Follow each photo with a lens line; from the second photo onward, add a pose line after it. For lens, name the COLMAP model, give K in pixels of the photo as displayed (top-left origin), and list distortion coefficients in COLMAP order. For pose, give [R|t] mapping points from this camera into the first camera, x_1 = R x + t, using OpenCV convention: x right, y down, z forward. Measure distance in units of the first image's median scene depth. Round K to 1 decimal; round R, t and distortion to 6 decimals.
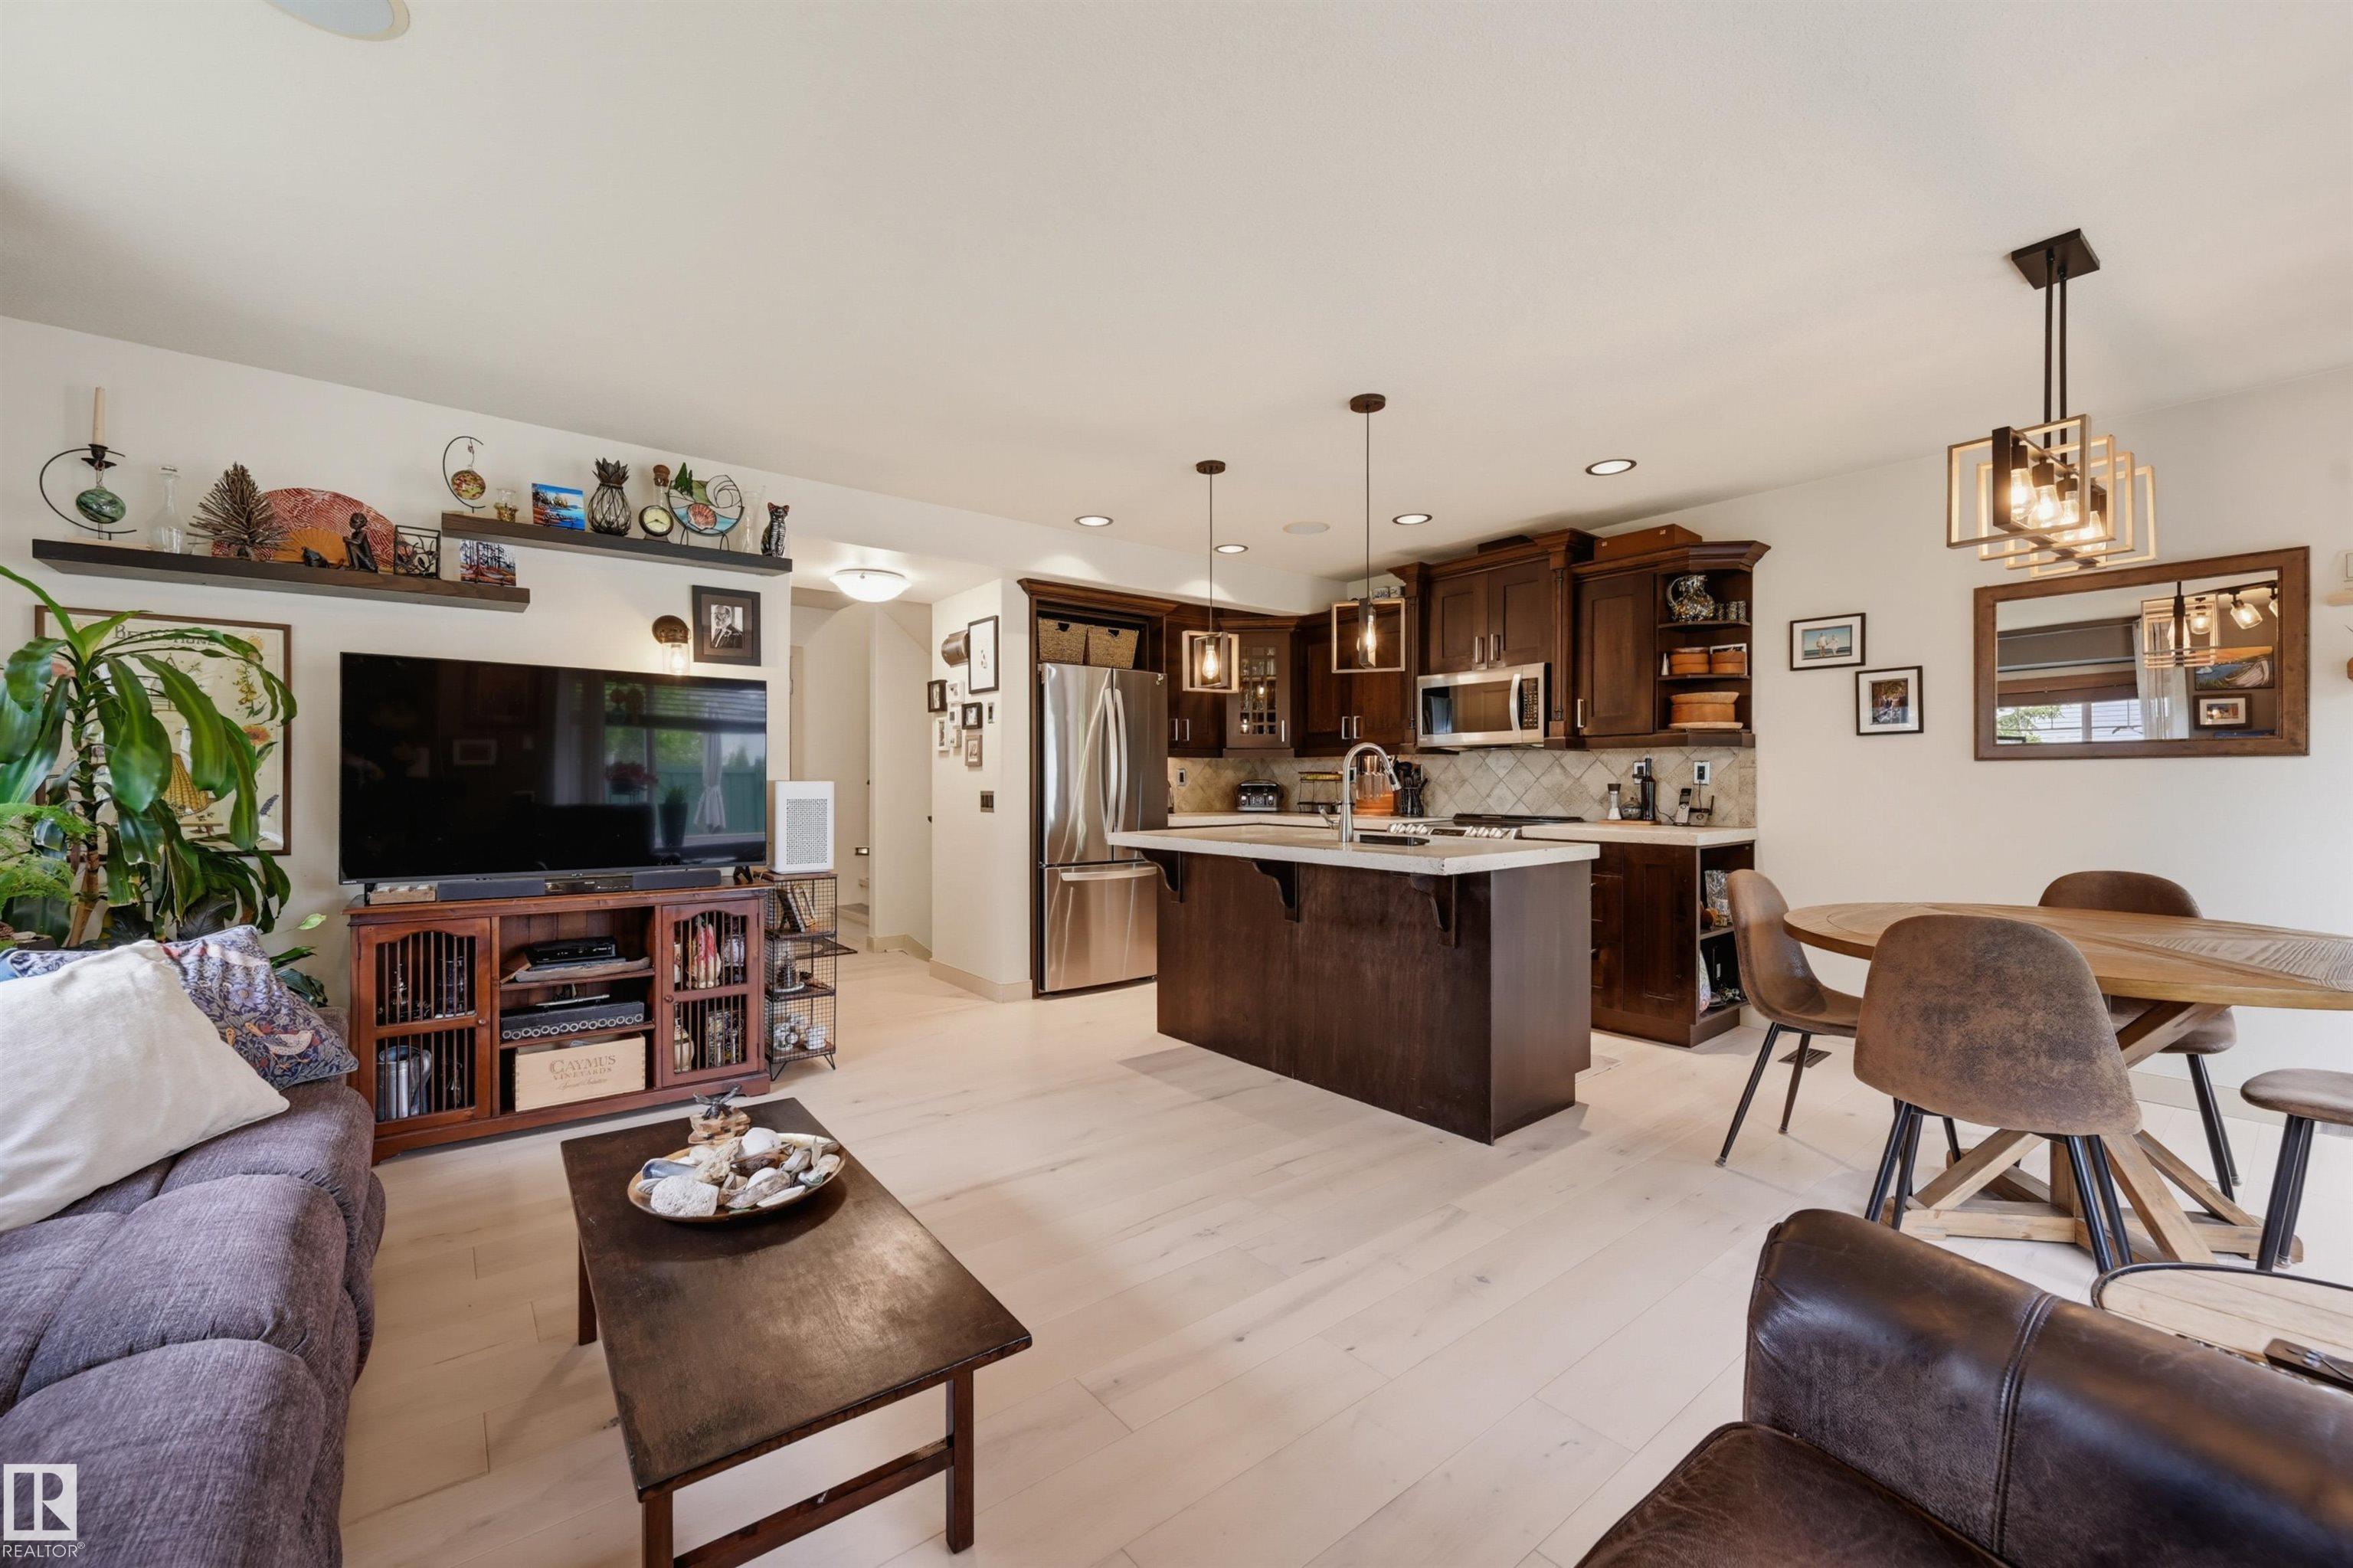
lens RADIAL K [[946.4, 0, 1160.0], [0, 946.4, 784.5], [0, 0, 1]] dist [0.000818, 0.000224]
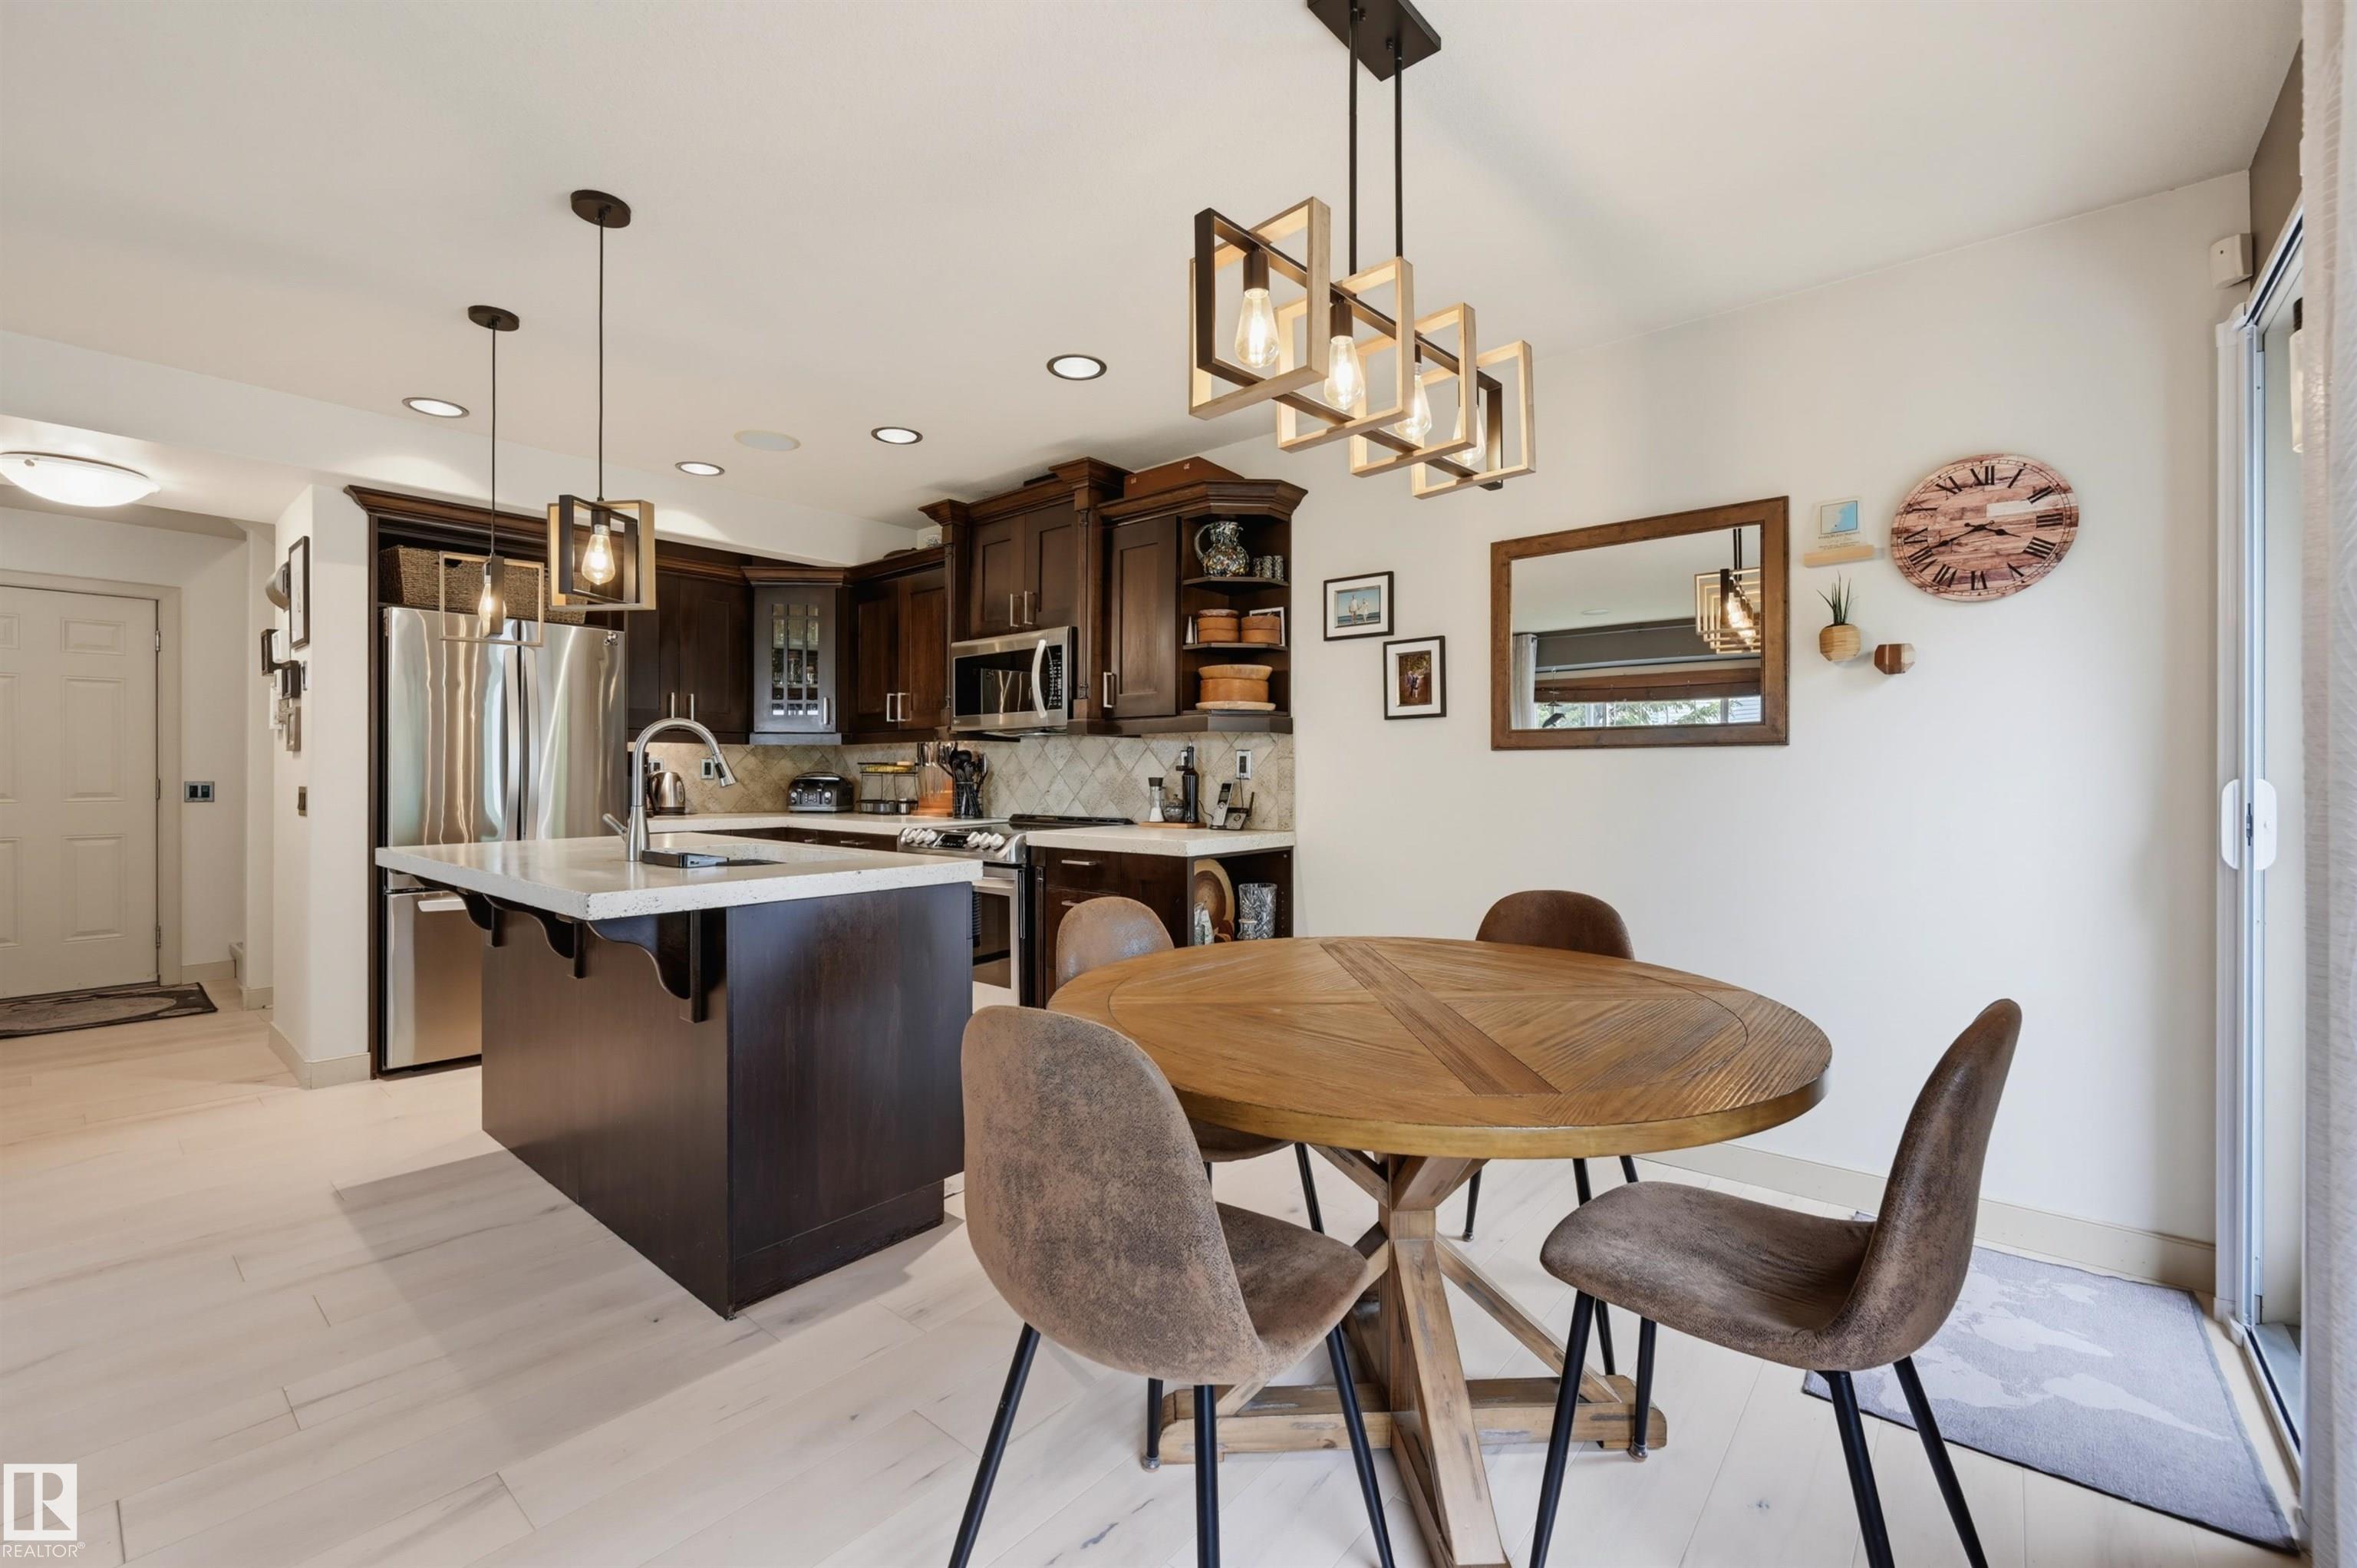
lens RADIAL K [[988.5, 0, 1181.7], [0, 988.5, 775.3], [0, 0, 1]] dist [-0.003025, 0.000307]
pose [[0.980300, 0.001761, 0.197508, 0.342475], [-0.001226, 0.999995, -0.002833, -0.000441], [-0.197512, 0.002535, 0.980297, 0.166132]]
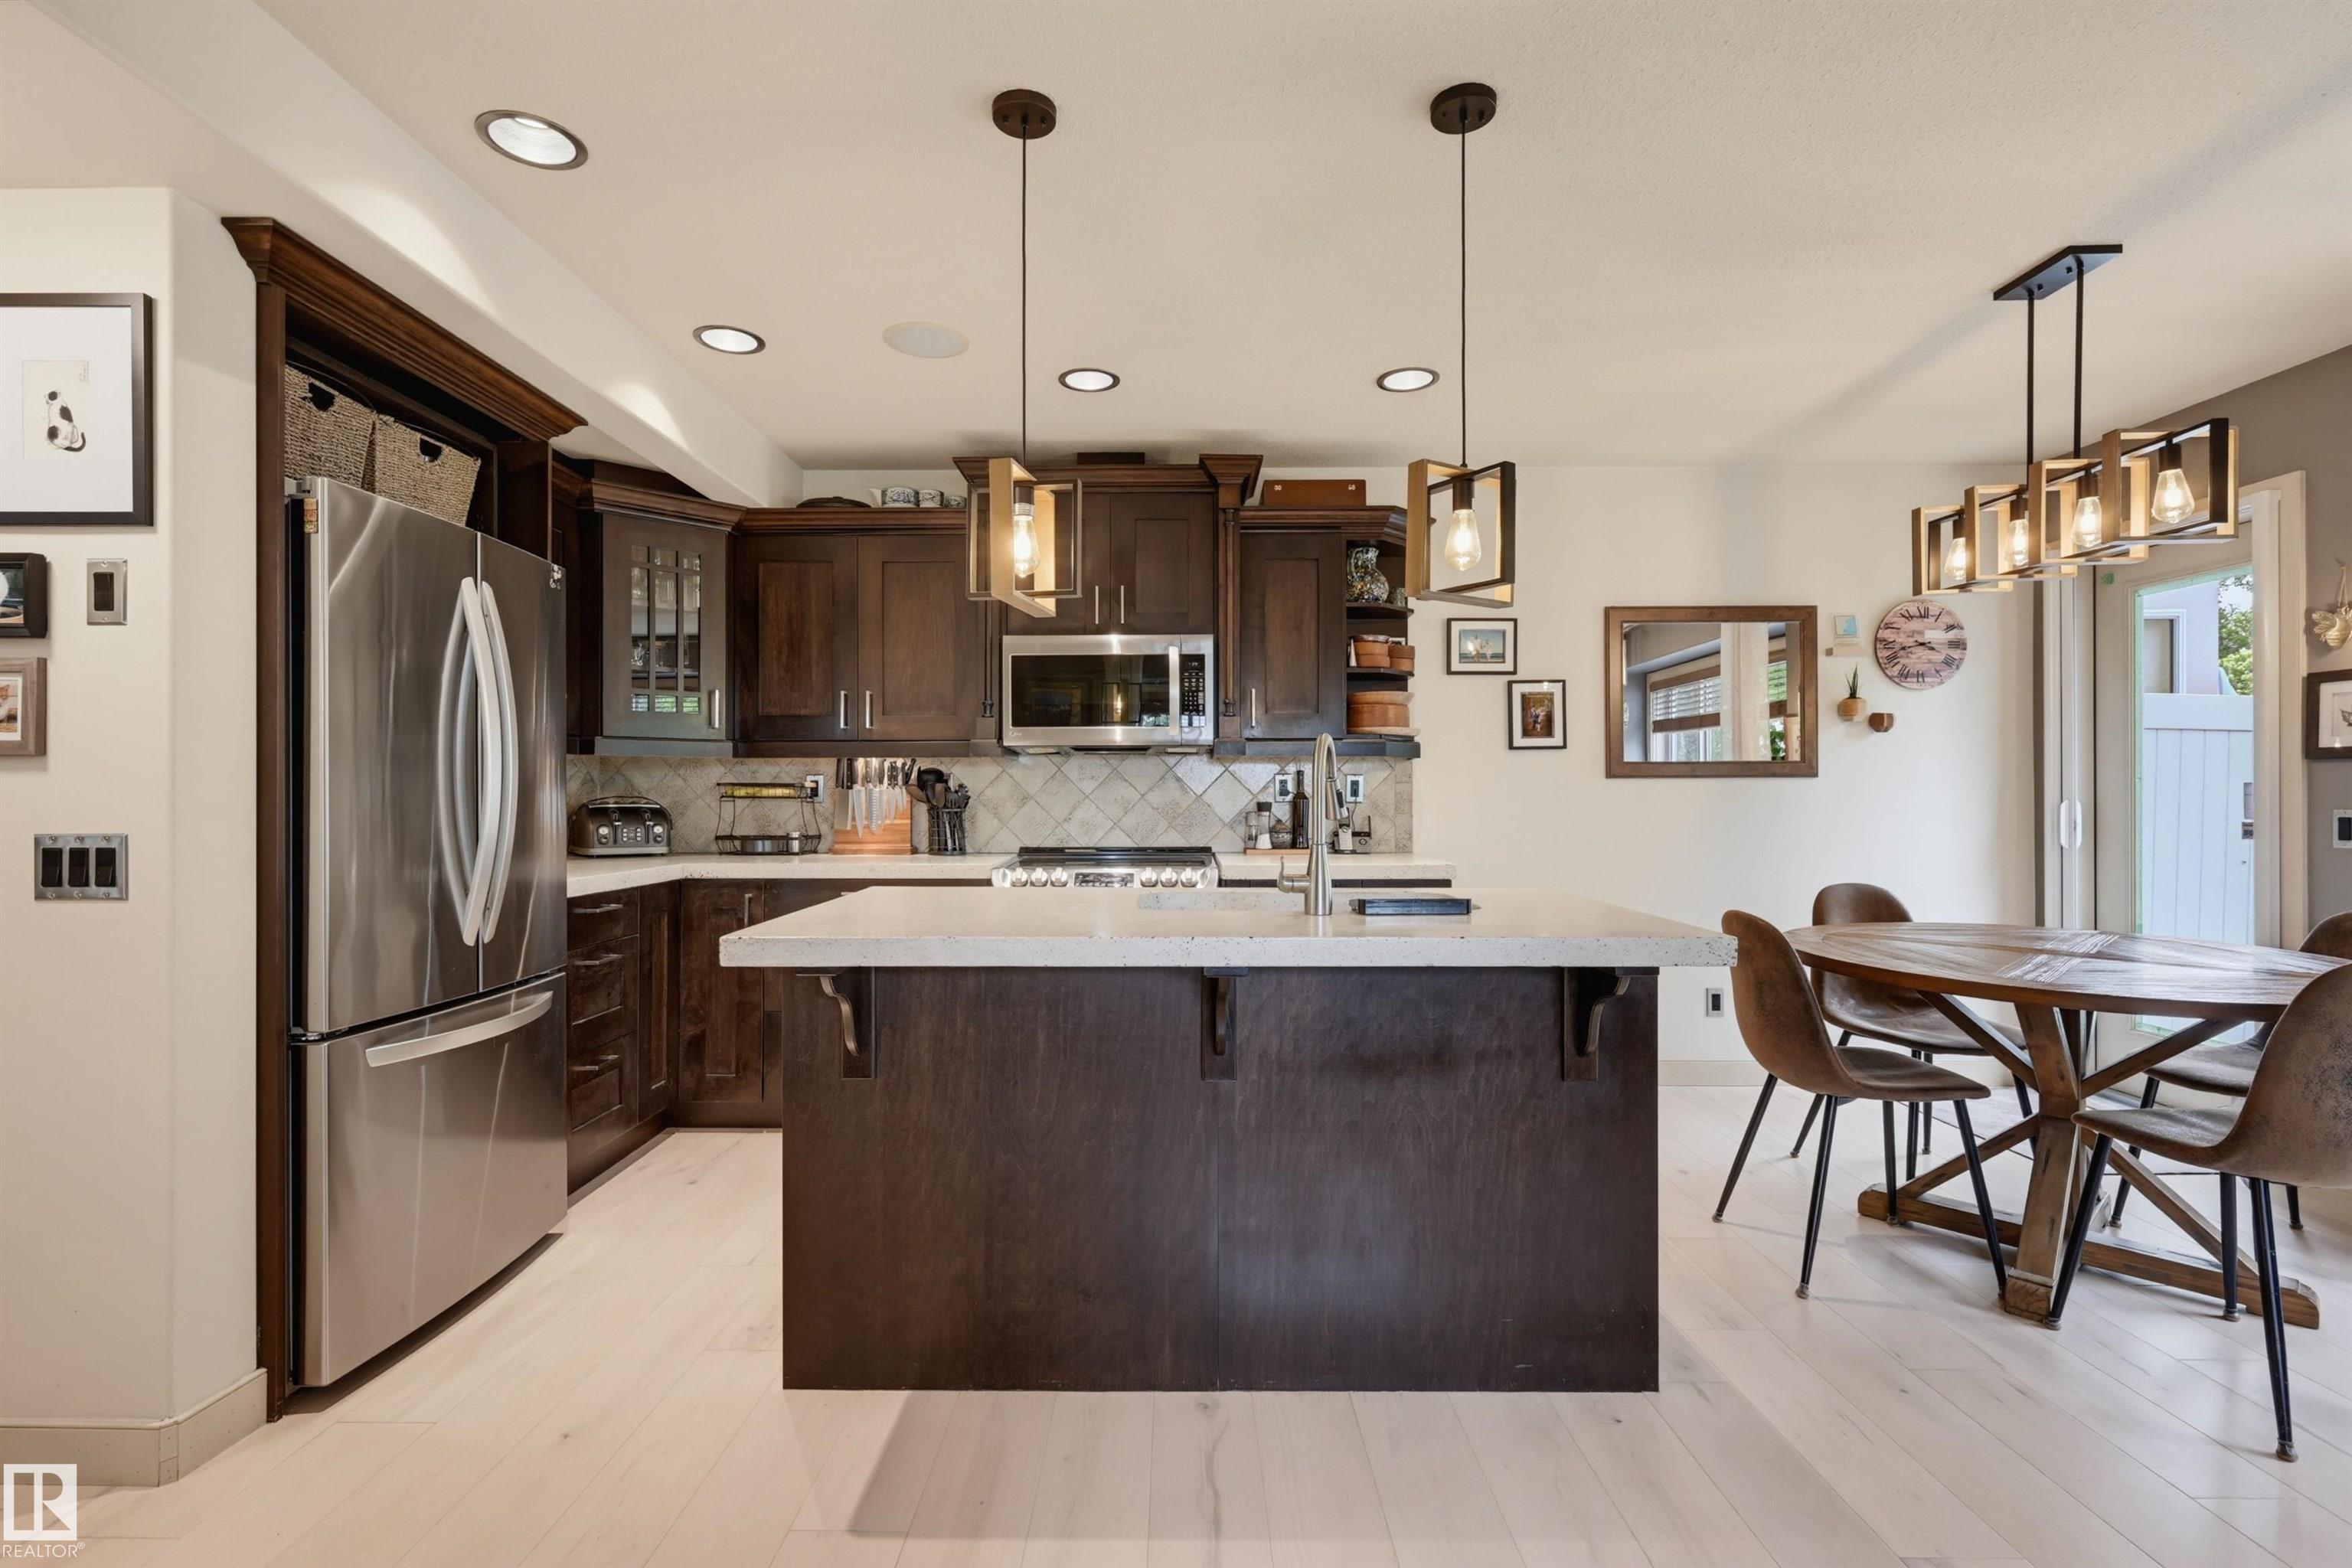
lens RADIAL K [[1075.7, 0, 1169.4], [0, 1075.7, 792.8], [0, 0, 1]] dist [-0.000539, 0.000089]
pose [[0.622223, 0.001389, 0.782839, -0.260557], [0.003414, 0.999984, -0.004488, -0.004883], [-0.782833, 0.005465, 0.622208, 0.529010]]
